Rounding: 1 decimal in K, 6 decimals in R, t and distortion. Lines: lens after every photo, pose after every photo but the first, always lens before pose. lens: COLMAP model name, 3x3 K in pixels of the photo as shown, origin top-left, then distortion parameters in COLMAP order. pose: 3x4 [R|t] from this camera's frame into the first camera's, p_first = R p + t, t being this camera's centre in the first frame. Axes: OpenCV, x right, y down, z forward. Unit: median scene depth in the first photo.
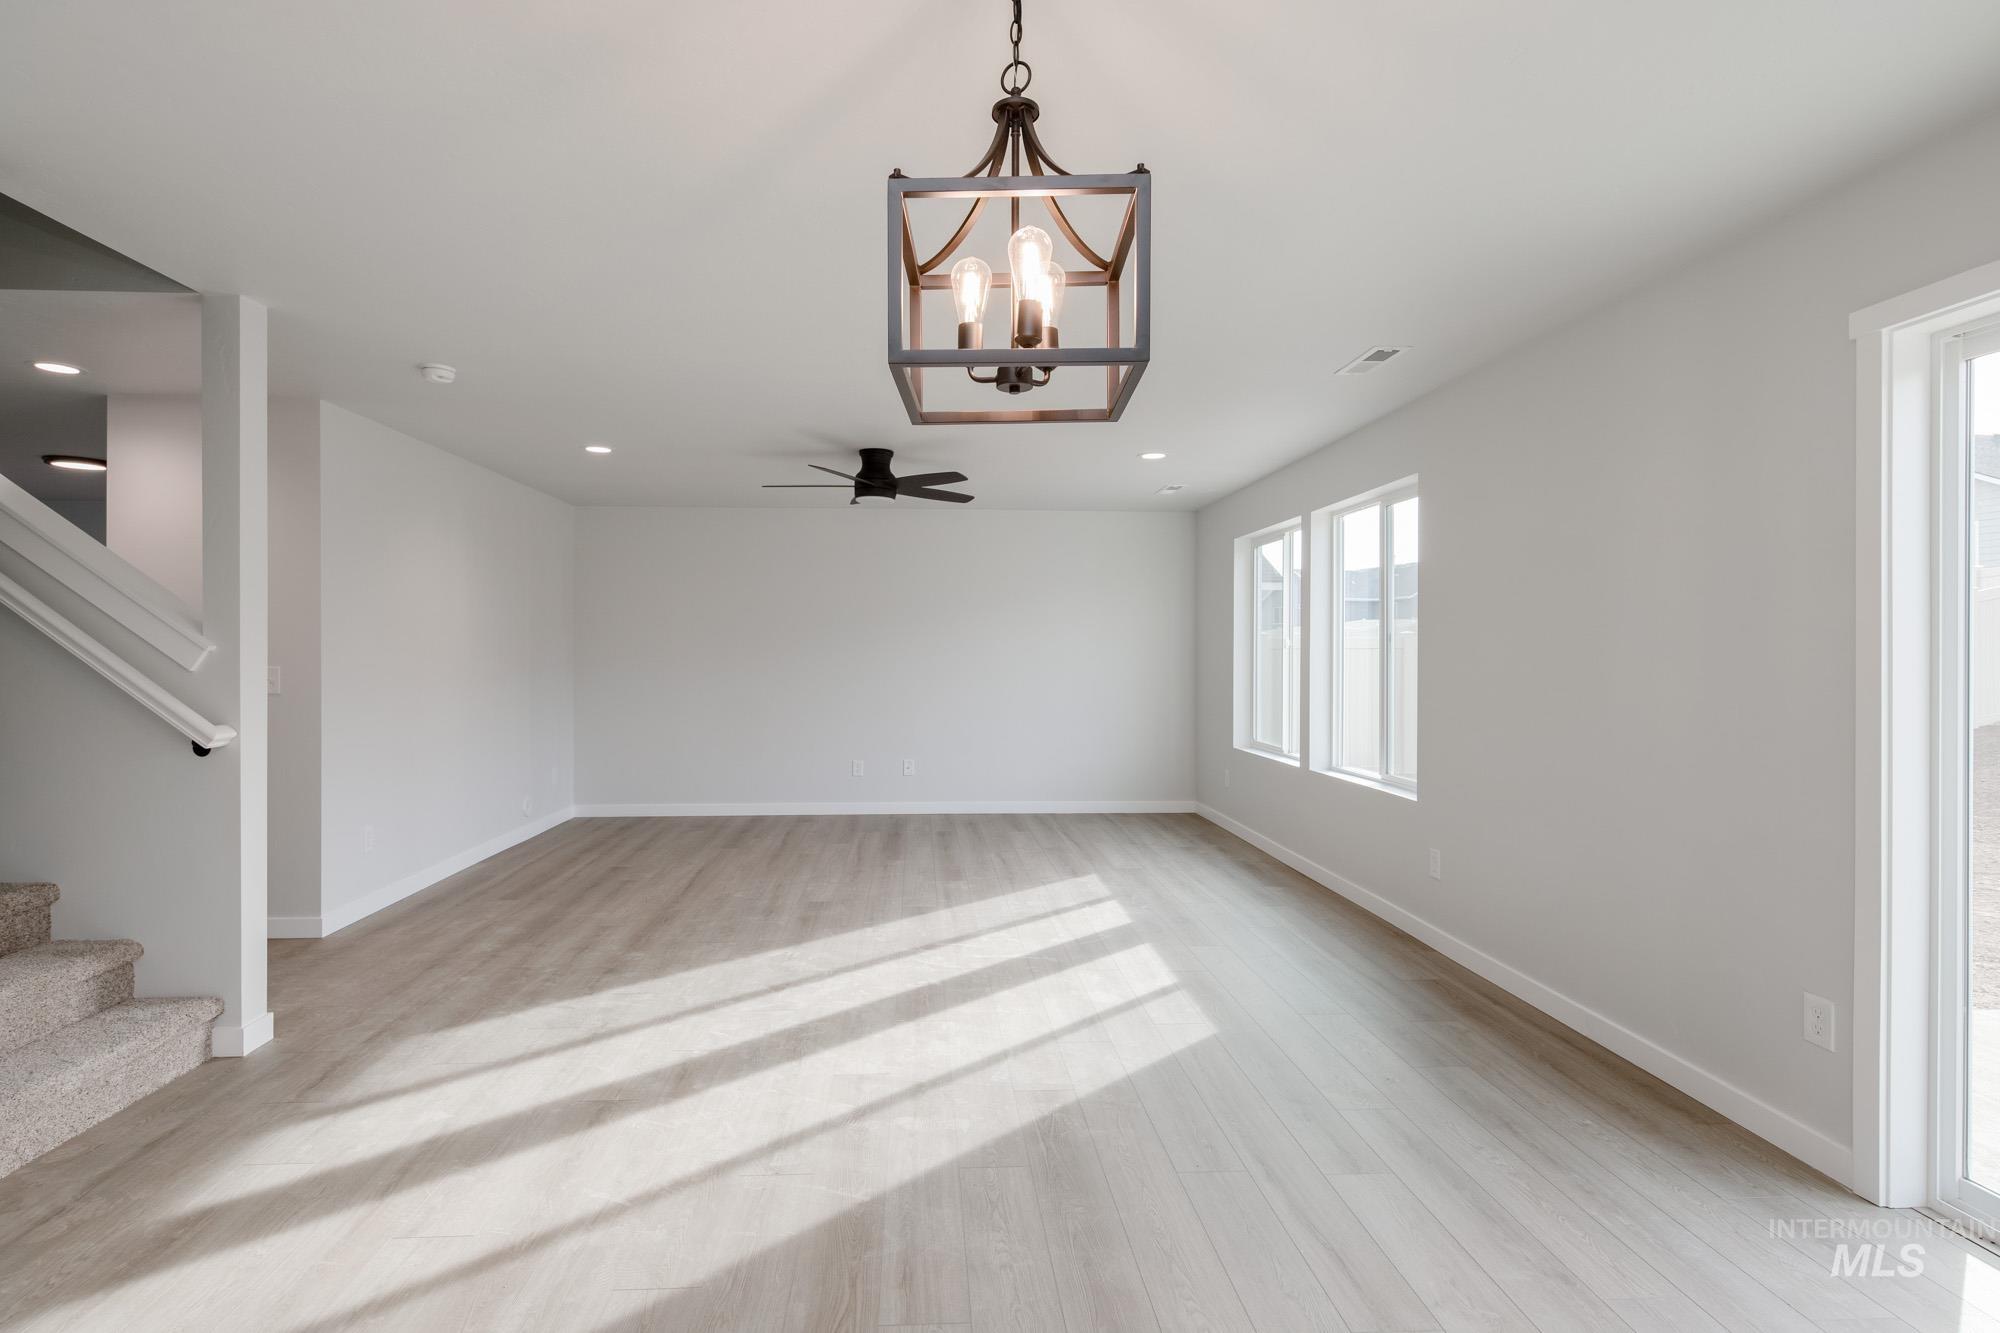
lens RADIAL K [[967.4, 0, 972.9], [0, 967.4, 652.5], [0, 0, 1]] dist [0.018722, -0.008462]
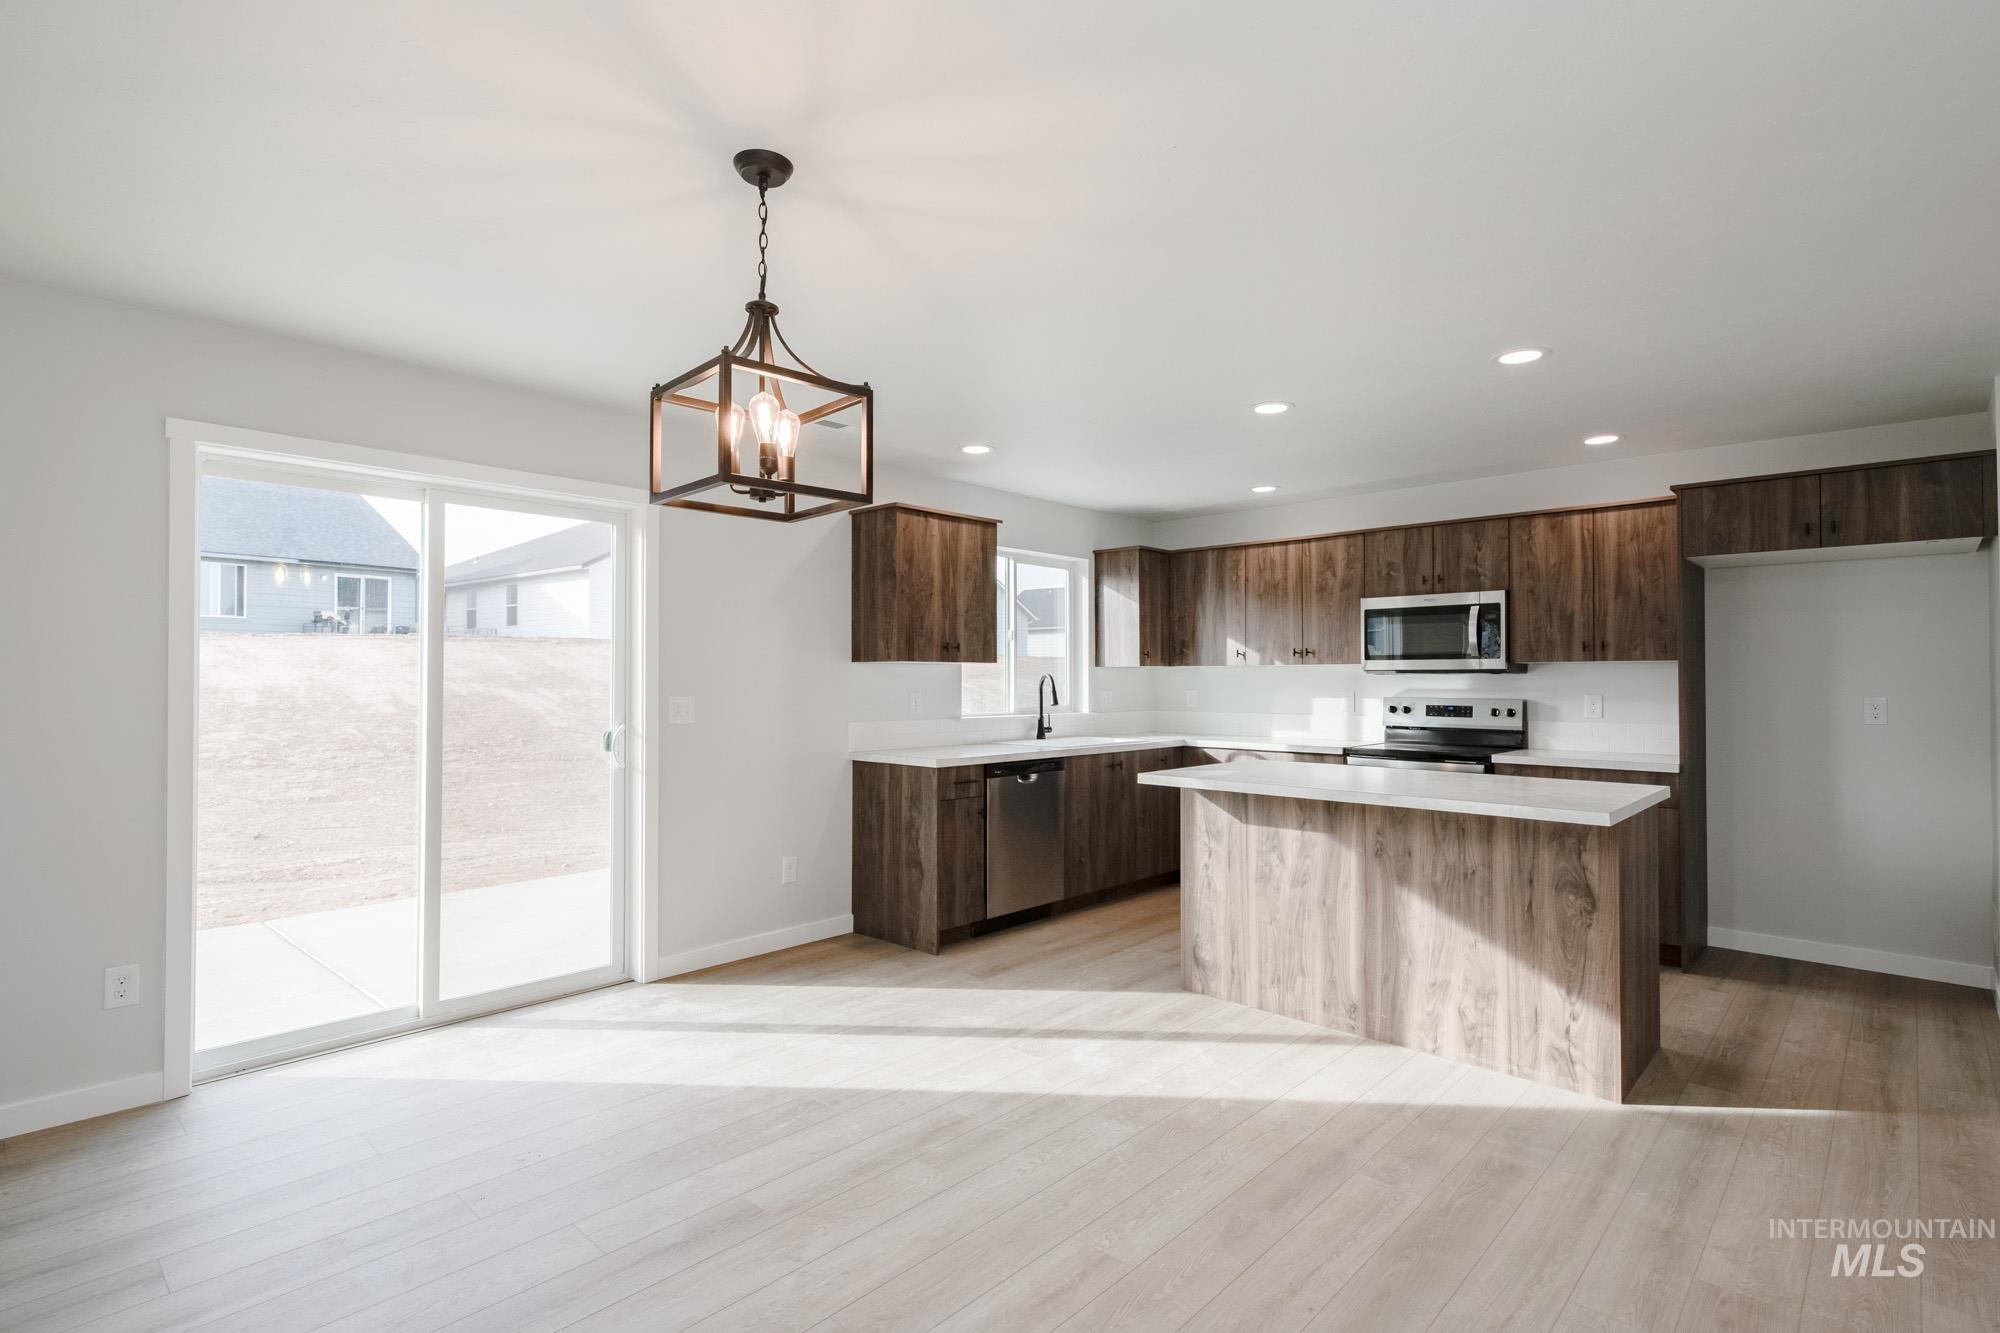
lens RADIAL K [[967.4, 0, 985.7], [0, 967.4, 668.1], [0, 0, 1]] dist [0.018722, -0.008462]
pose [[-0.684583, 0.007361, 0.728897, -0.369459], [-0.002639, 0.999917, -0.012577, -0.001445], [-0.728930, -0.010534, -0.684508, 0.523106]]
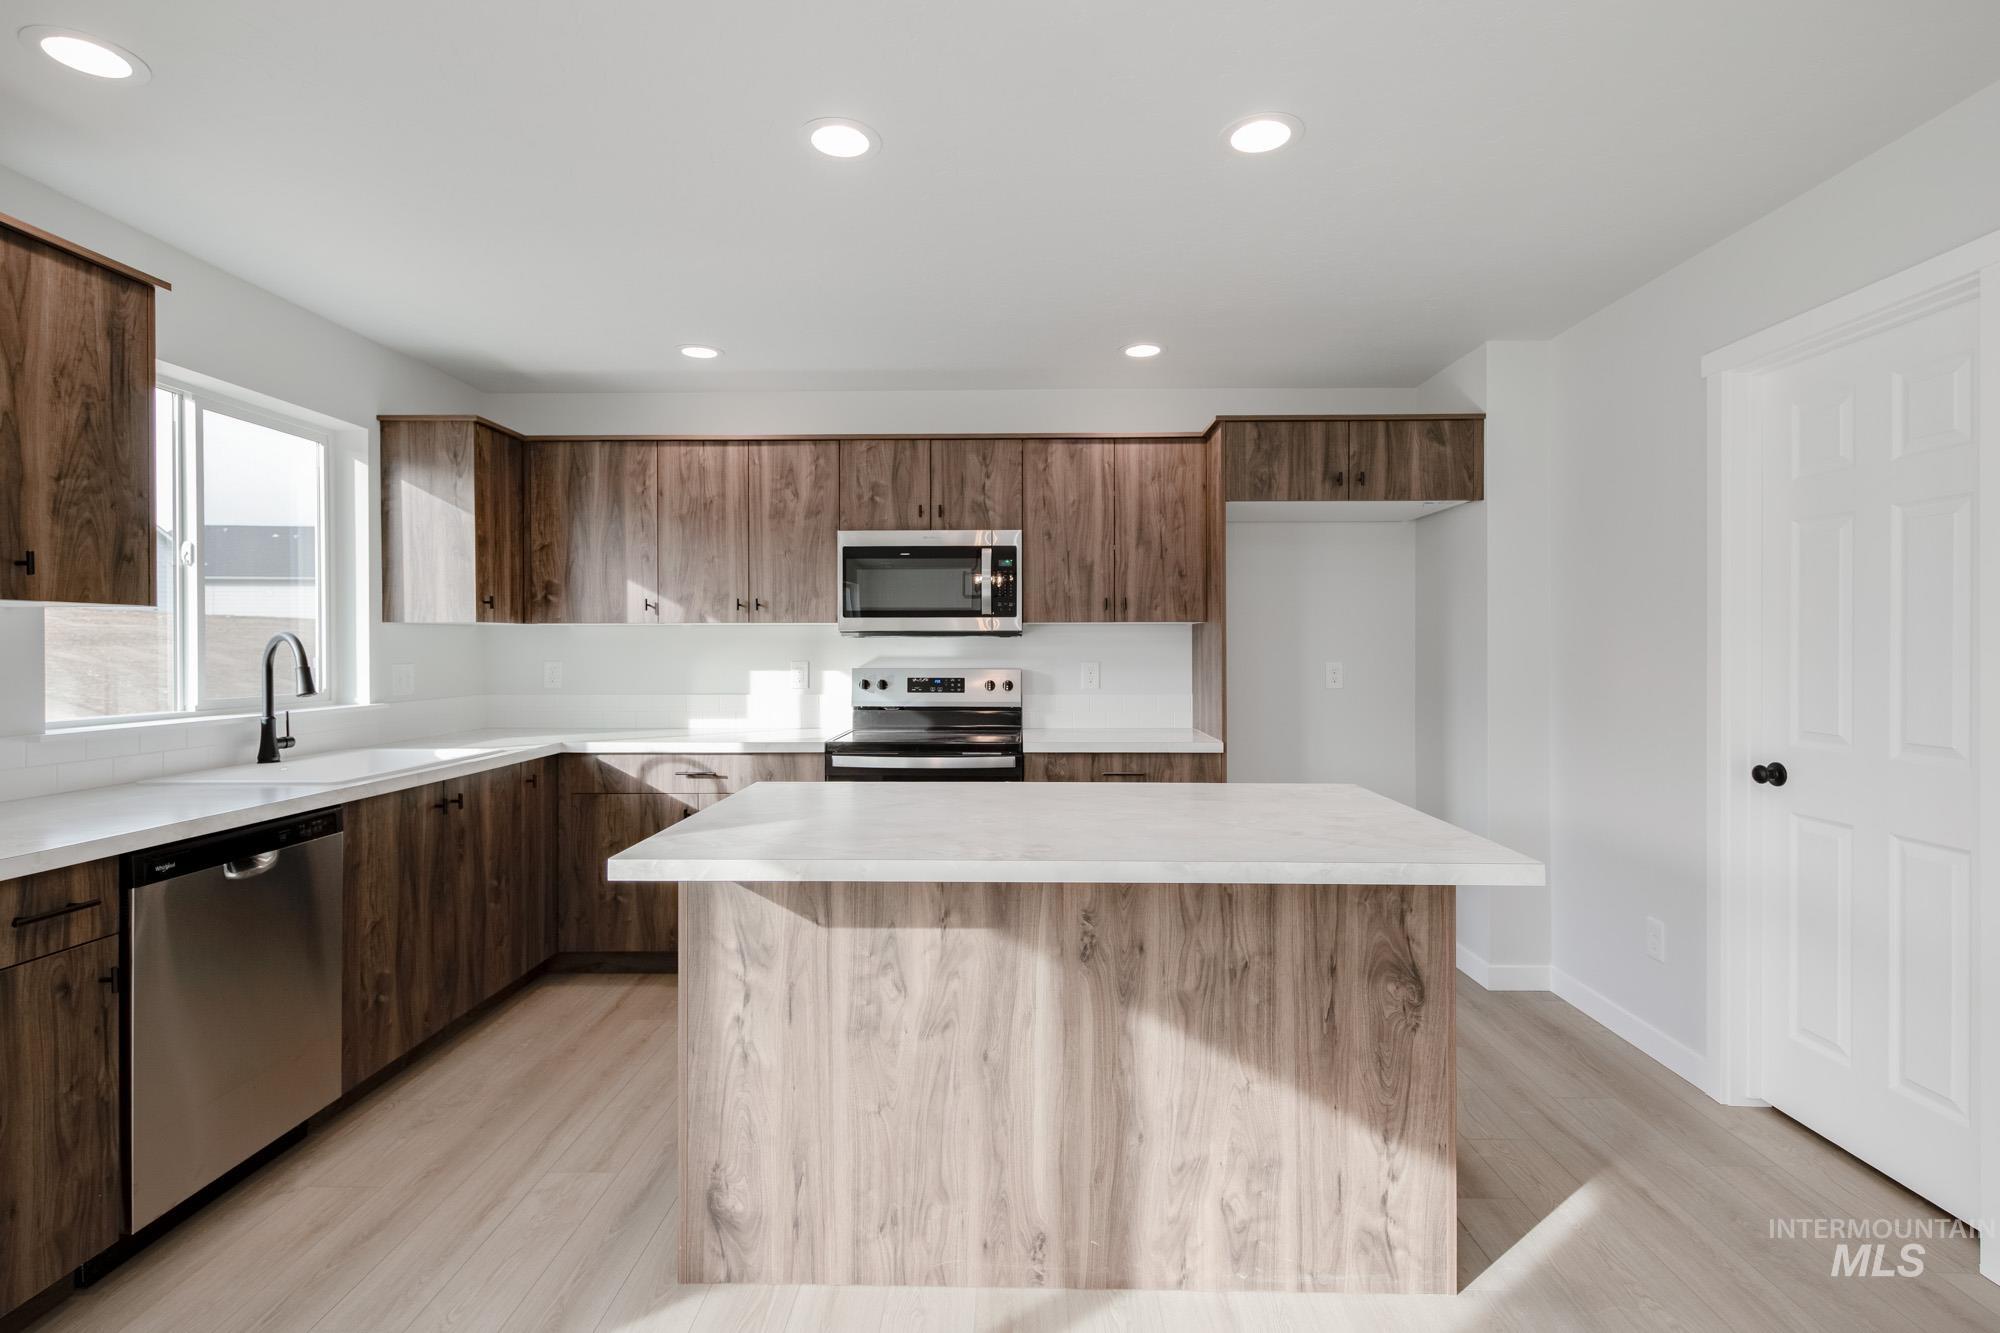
lens RADIAL K [[967.4, 0, 1002.6], [0, 967.4, 647.1], [0, 0, 1]] dist [0.018722, -0.008462]
pose [[-0.997300, -0.000026, 0.073432, -0.046164], [-0.000070, 1.000000, -0.000596, -0.000586], [-0.073432, -0.000599, -0.997300, 0.227692]]
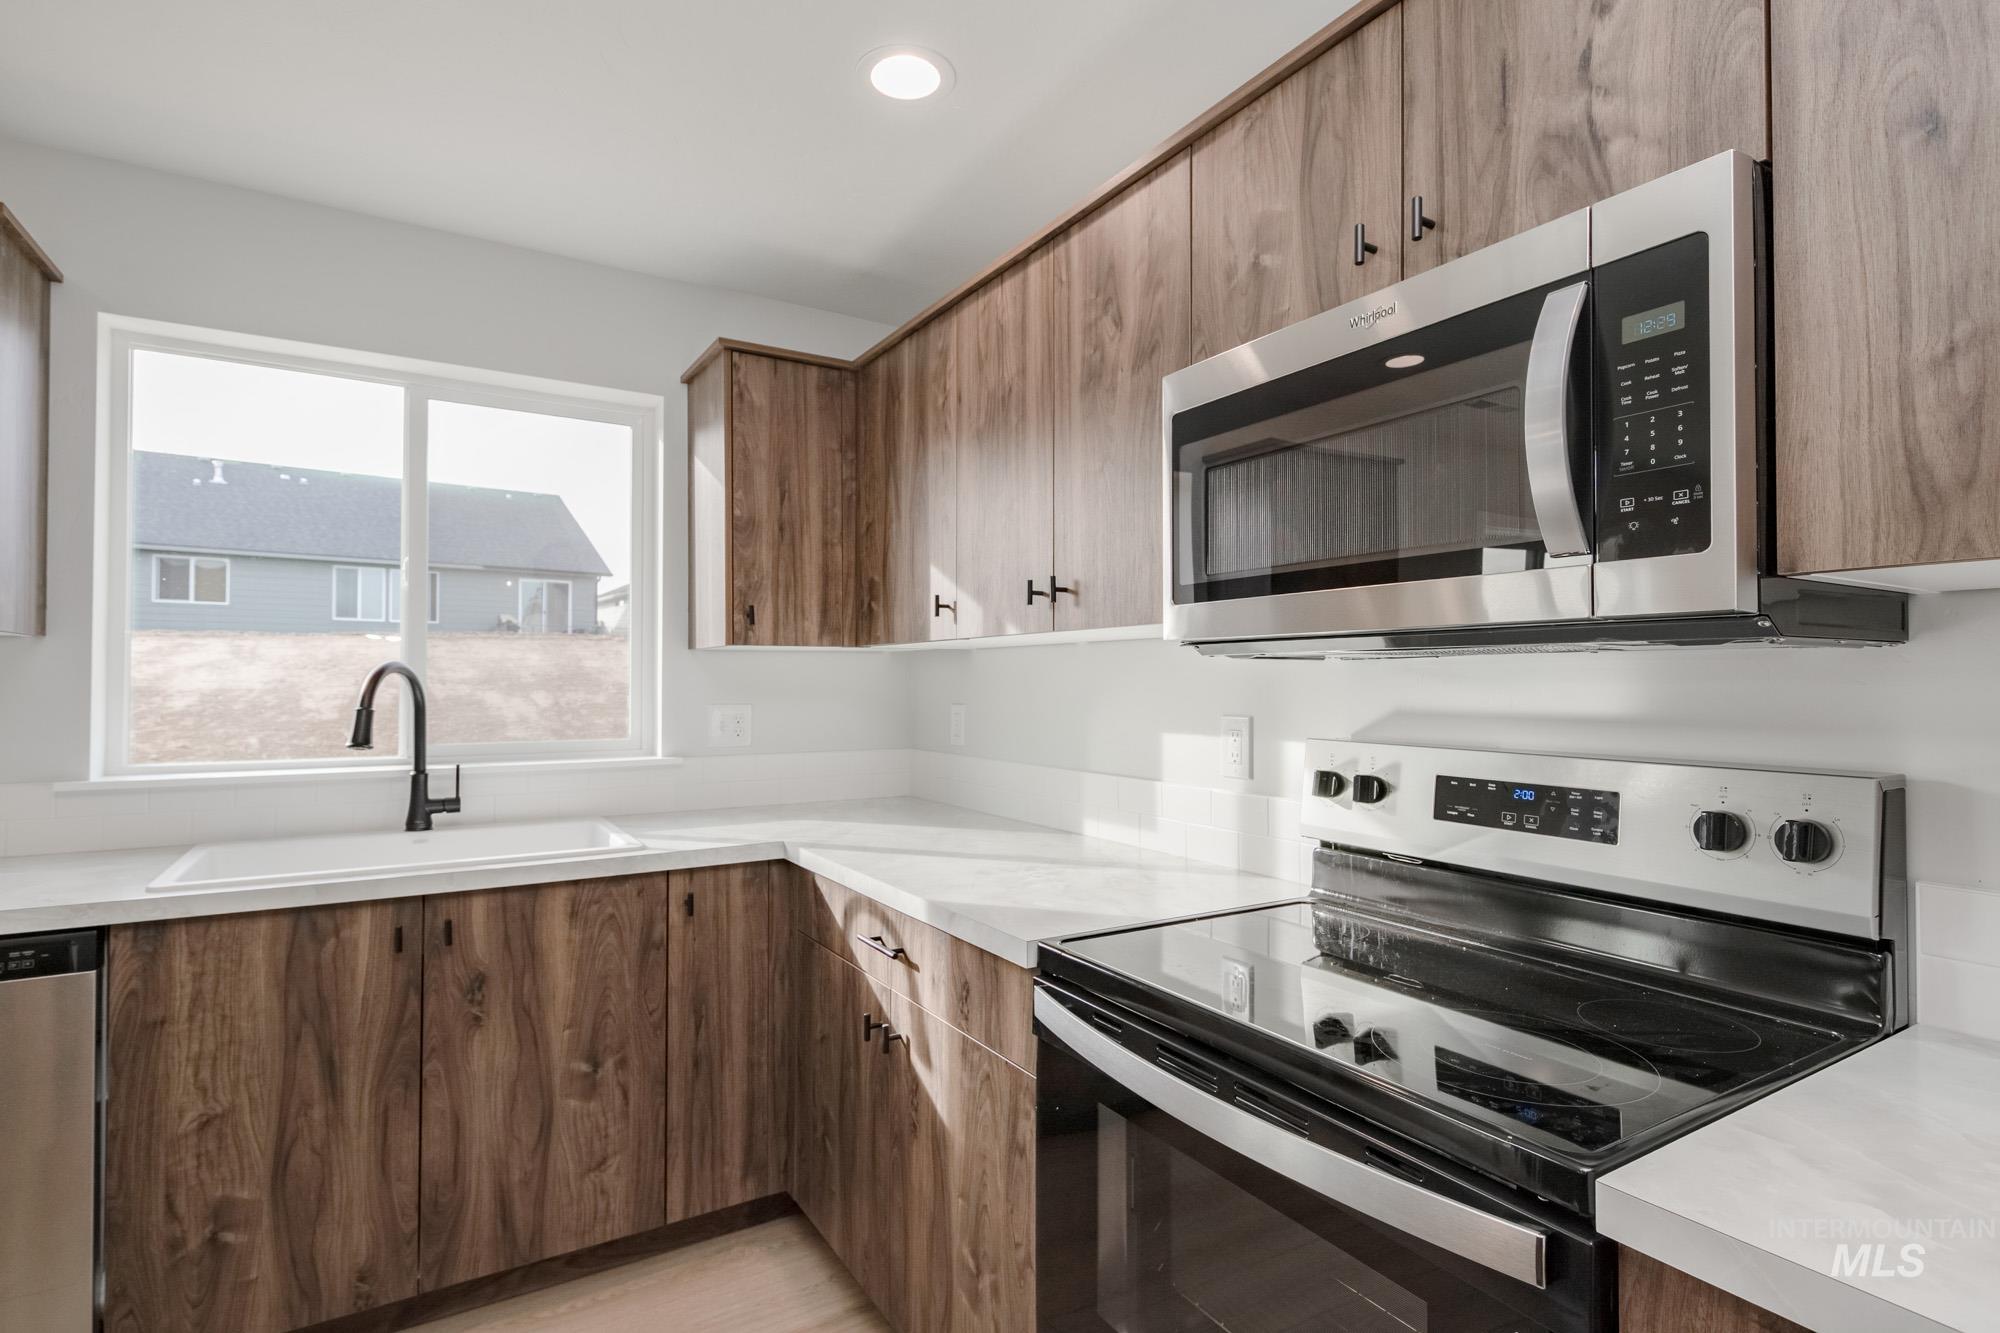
lens RADIAL K [[967.4, 0, 986.5], [0, 967.4, 670.0], [0, 0, 1]] dist [0.018722, -0.008462]
pose [[-0.471776, 0.010008, 0.881661, -0.092601], [-0.003211, 0.999909, -0.013069, -0.001246], [-0.881712, -0.008997, -0.471702, -0.361538]]
